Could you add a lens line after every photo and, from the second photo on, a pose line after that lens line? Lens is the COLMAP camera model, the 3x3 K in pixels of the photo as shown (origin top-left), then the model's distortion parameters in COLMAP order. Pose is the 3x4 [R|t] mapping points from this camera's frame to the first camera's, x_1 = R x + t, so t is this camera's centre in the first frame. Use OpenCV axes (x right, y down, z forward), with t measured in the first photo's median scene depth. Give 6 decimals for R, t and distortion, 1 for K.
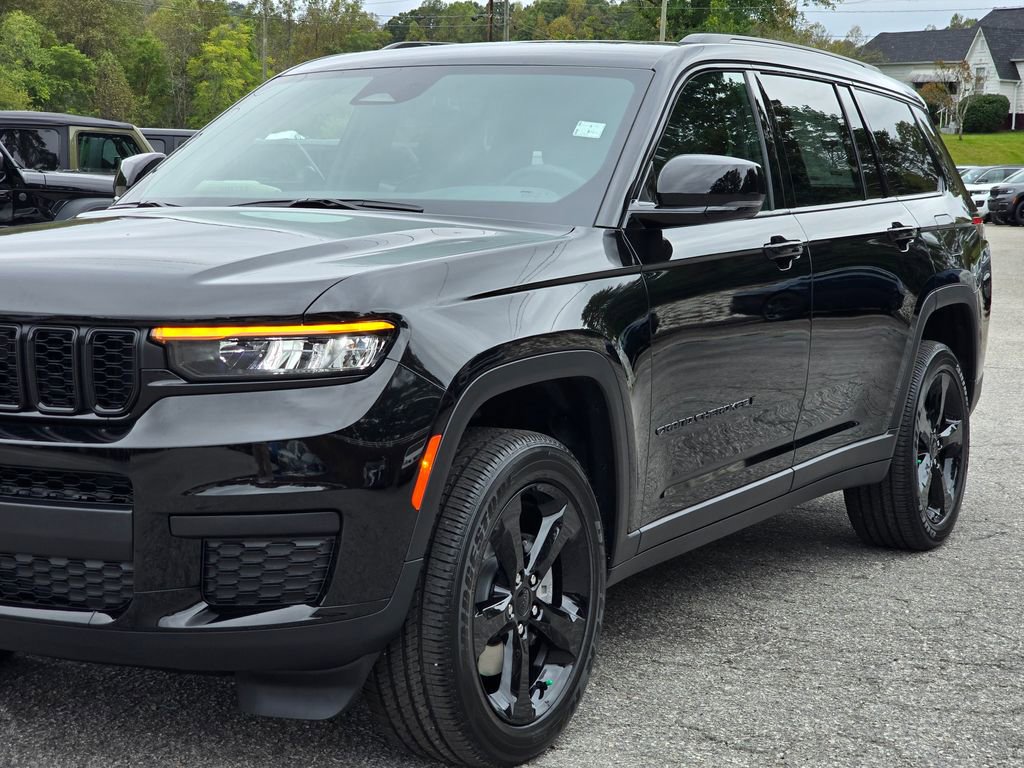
lens RADIAL K [[1952.5, 0, 512.0], [0, 1952.5, 330.4], [0, 0, 1]] dist [0.088534, -0.653226]
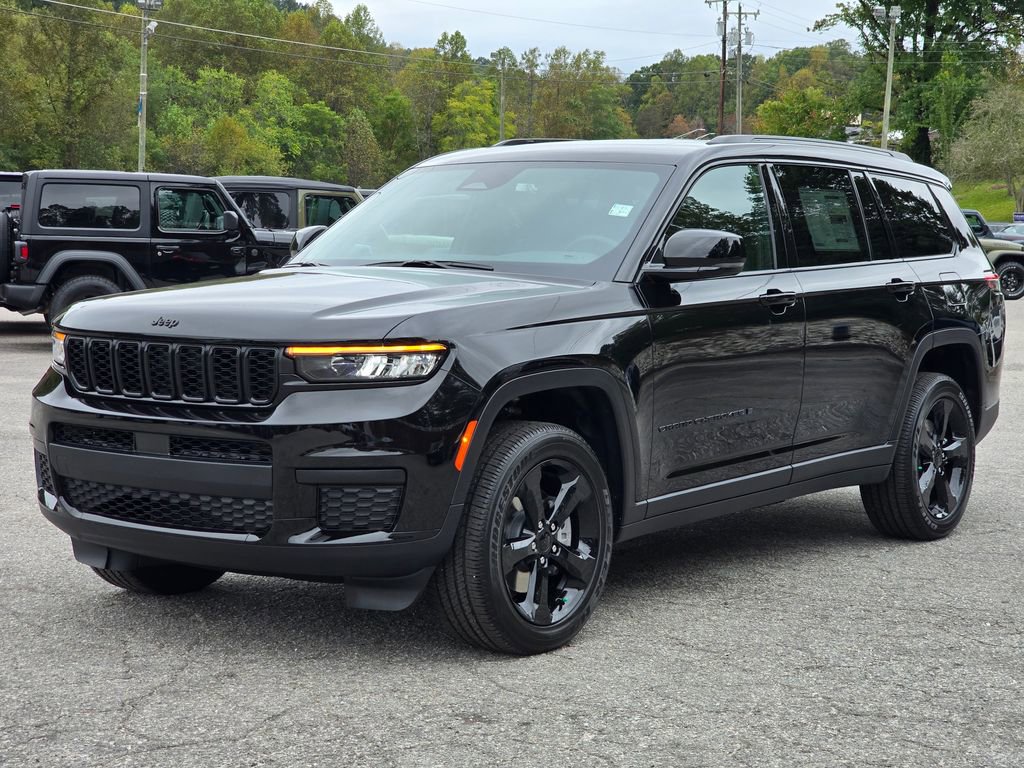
lens RADIAL K [[1951.6, 0, 491.9], [0, 1951.6, 325.0], [0, 0, 1]] dist [-0.085928, 0.195788]
pose [[0.991066, 0.005864, -0.133245, 0.153857], [-0.009729, 0.999550, -0.028375, 0.019939], [0.133019, 0.029418, 0.990677, -0.422740]]
